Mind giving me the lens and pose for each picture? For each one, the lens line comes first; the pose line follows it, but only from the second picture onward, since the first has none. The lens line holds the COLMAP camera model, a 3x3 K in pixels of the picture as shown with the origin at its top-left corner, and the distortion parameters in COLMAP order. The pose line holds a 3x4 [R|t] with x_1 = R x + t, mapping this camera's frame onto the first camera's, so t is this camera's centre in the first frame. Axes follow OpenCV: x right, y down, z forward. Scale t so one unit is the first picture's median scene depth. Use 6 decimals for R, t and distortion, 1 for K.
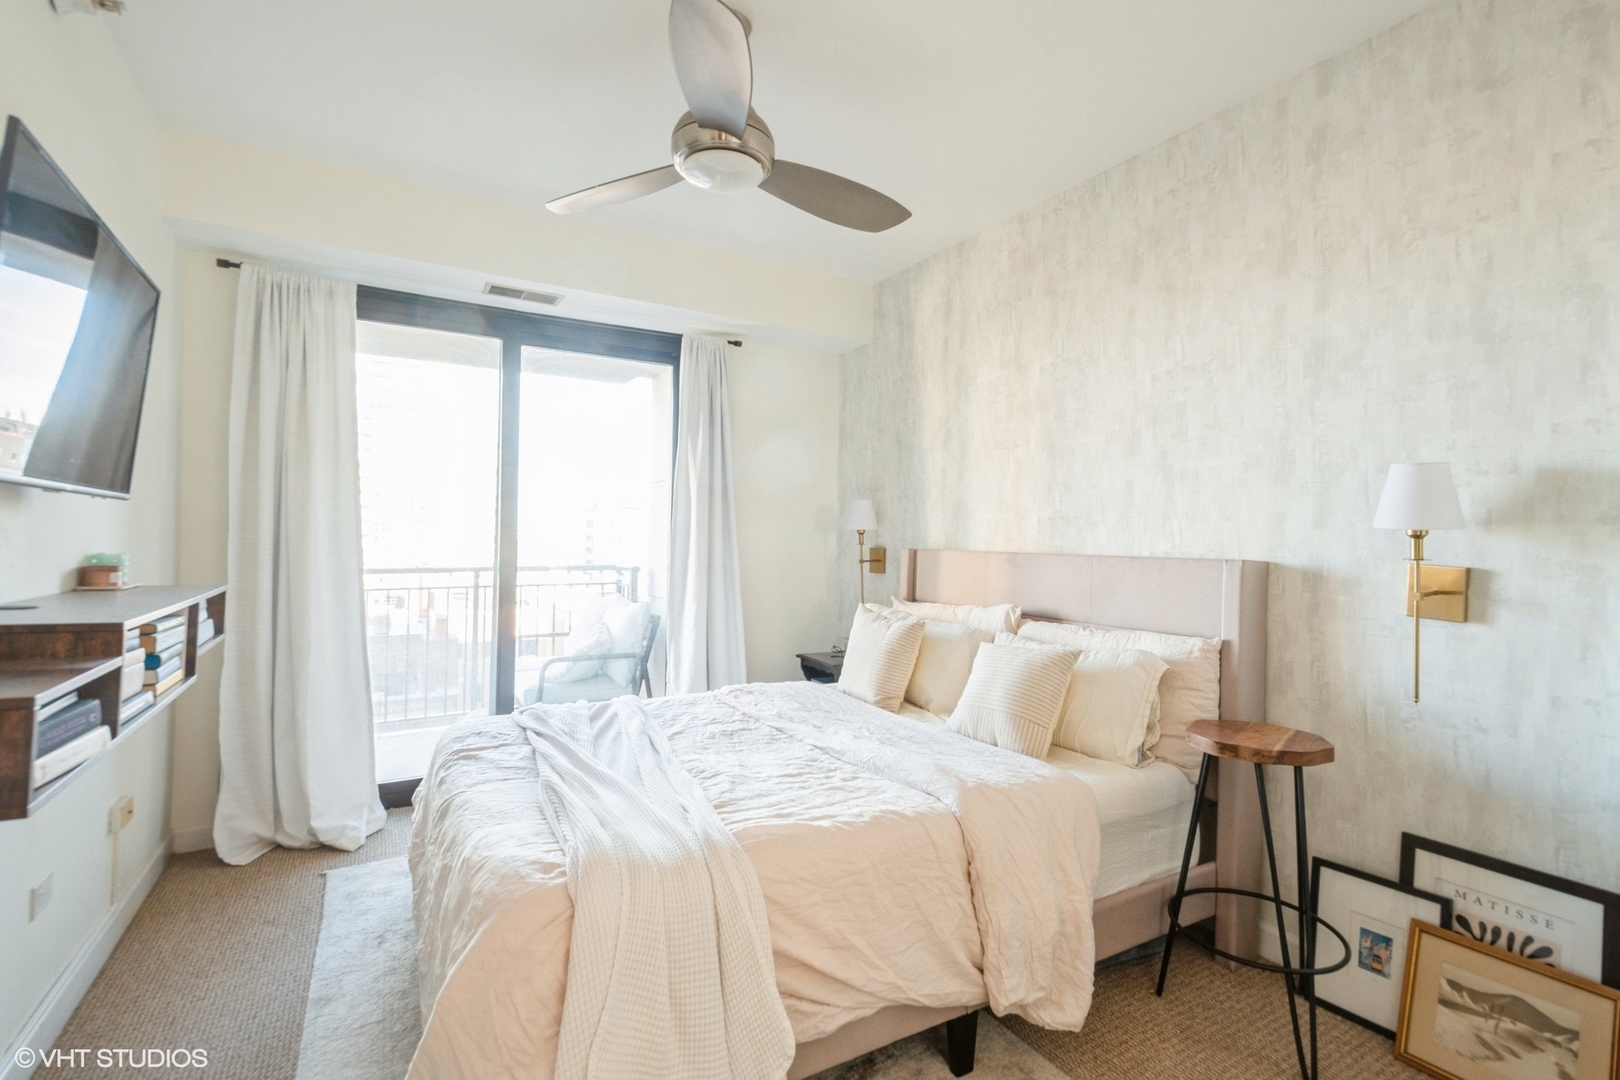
lens RADIAL K [[714.4, 0, 813.4], [0, 714.4, 536.1], [0, 0, 1]] dist [0.002509, 0.000359]
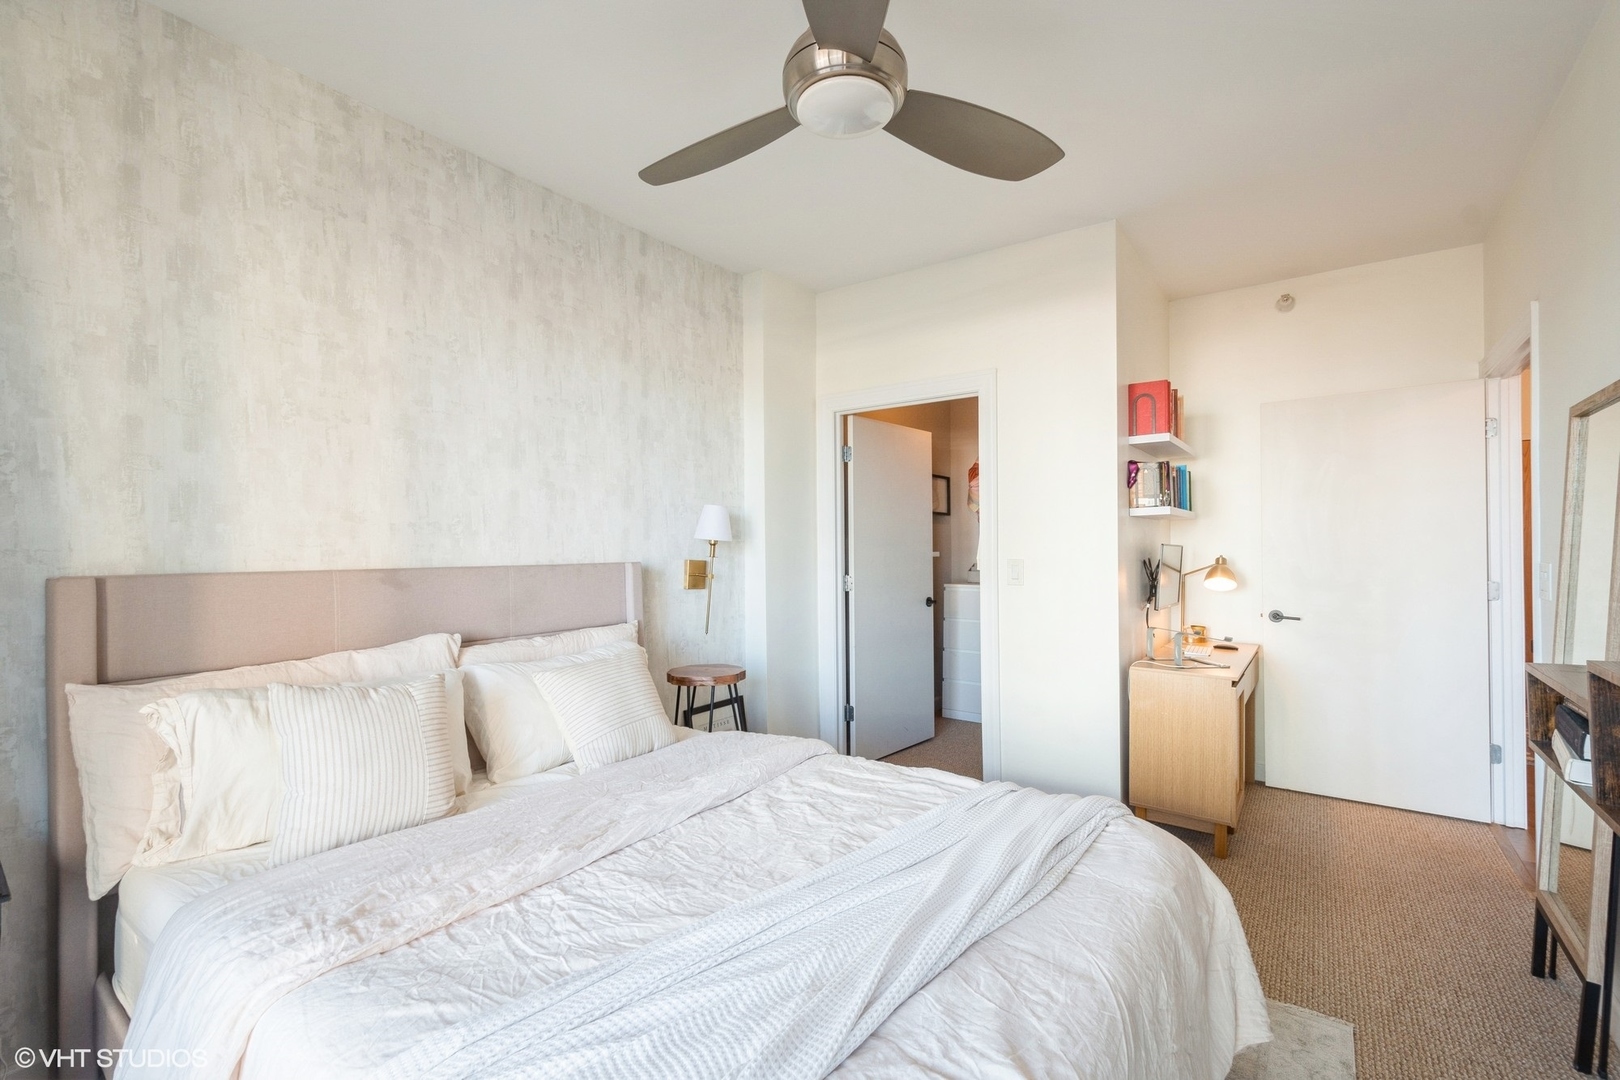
lens RADIAL K [[692.8, 0, 807.1], [0, 692.8, 547.3], [0, 0, 1]] dist [0.014763, -0.000398]
pose [[-0.381536, -0.007535, 0.924323, -0.659219], [0.003355, 0.999949, 0.009537, -0.006345], [-0.924348, 0.006740, -0.381491, 1.037751]]
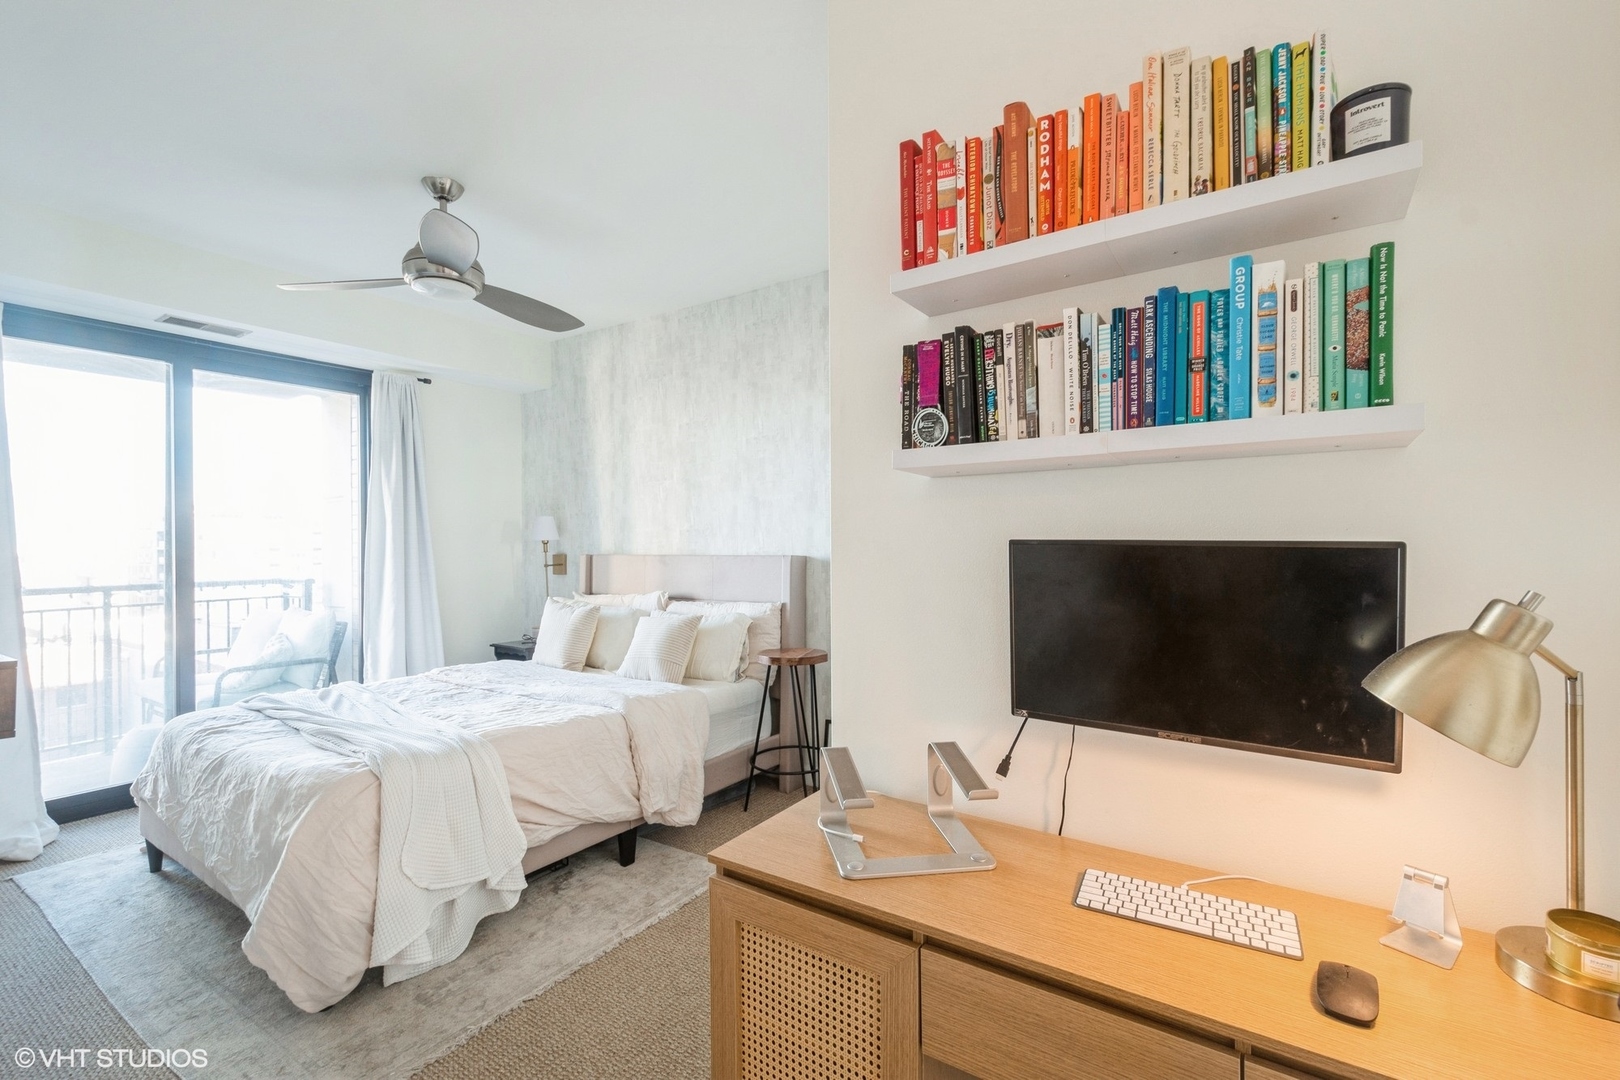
lens RADIAL K [[692.8, 0, 807.1], [0, 692.8, 547.3], [0, 0, 1]] dist [0.014763, -0.000398]
pose [[0.900915, -0.021229, 0.433476, -0.070734], [0.017934, 0.999771, 0.011688, -0.003932], [-0.433625, -0.002756, 0.901089, -0.434498]]
